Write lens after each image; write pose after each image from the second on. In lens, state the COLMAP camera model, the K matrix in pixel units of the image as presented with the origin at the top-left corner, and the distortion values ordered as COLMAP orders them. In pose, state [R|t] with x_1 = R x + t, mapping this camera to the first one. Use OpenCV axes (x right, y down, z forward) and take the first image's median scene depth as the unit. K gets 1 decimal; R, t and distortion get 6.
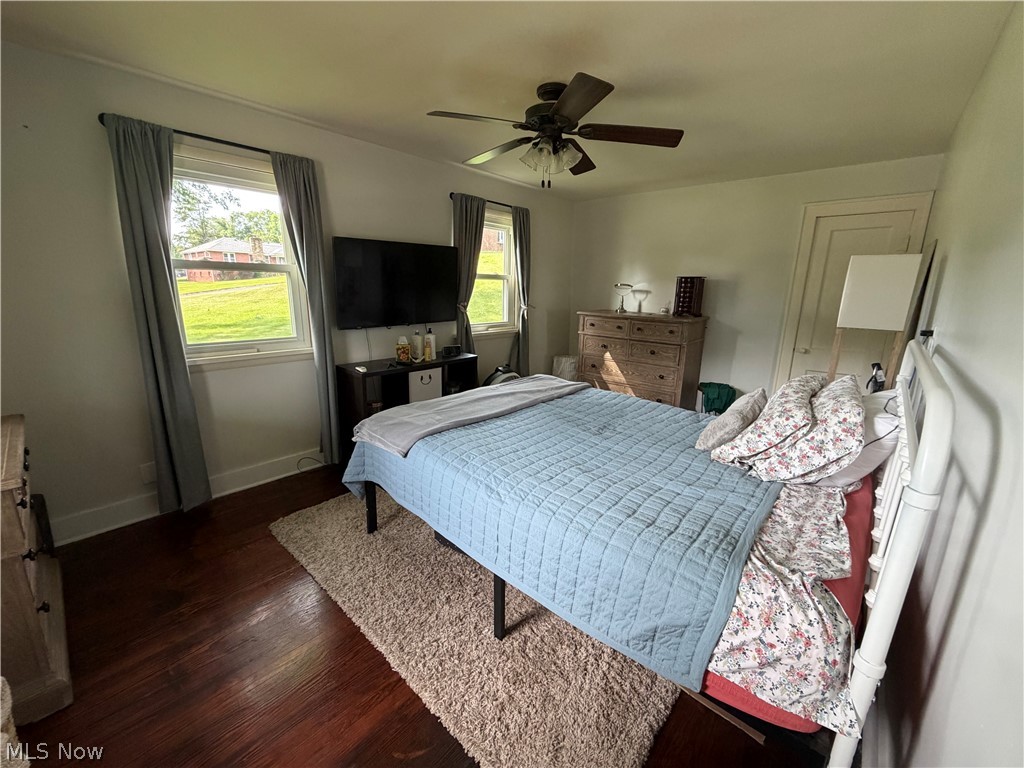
lens RADIAL K [[409.4, 0, 509.9], [0, 409.4, 383.0], [0, 0, 1]] dist [0.000584, 0.000036]
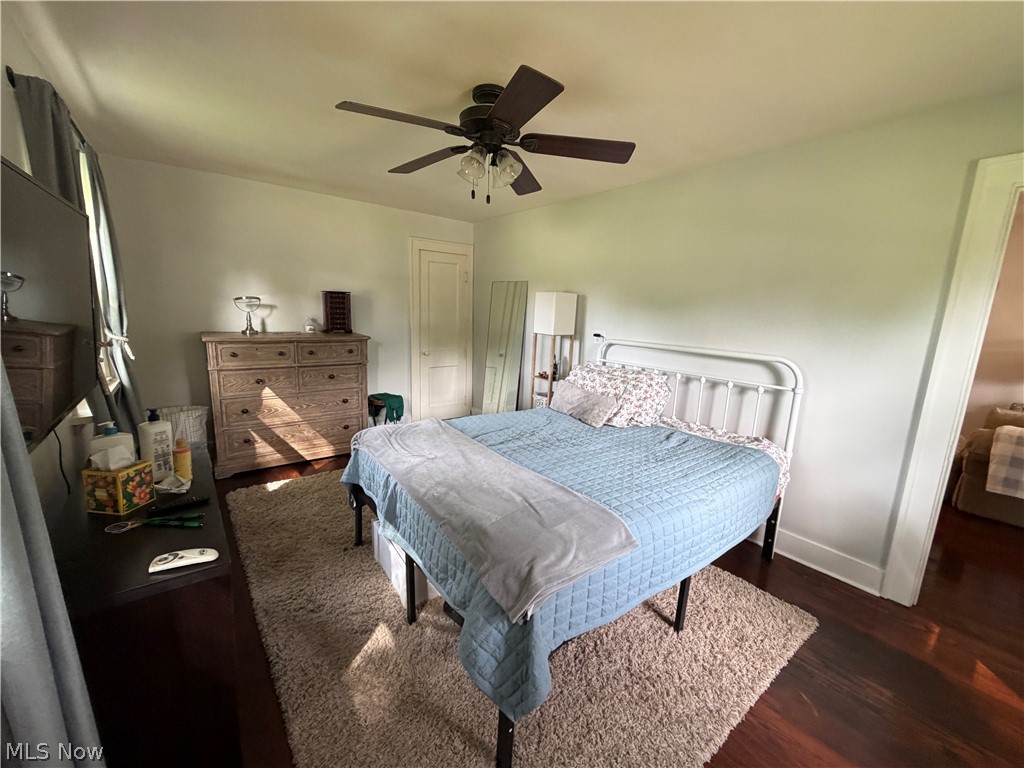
lens RADIAL K [[409.4, 0, 510.6], [0, 409.4, 381.7], [0, 0, 1]] dist [0.000584, 0.000036]
pose [[0.175467, -0.189909, 0.965995, -0.405584], [0.192446, 0.968905, 0.155524, -0.117913], [-0.965492, 0.158613, 0.206559, 0.416397]]
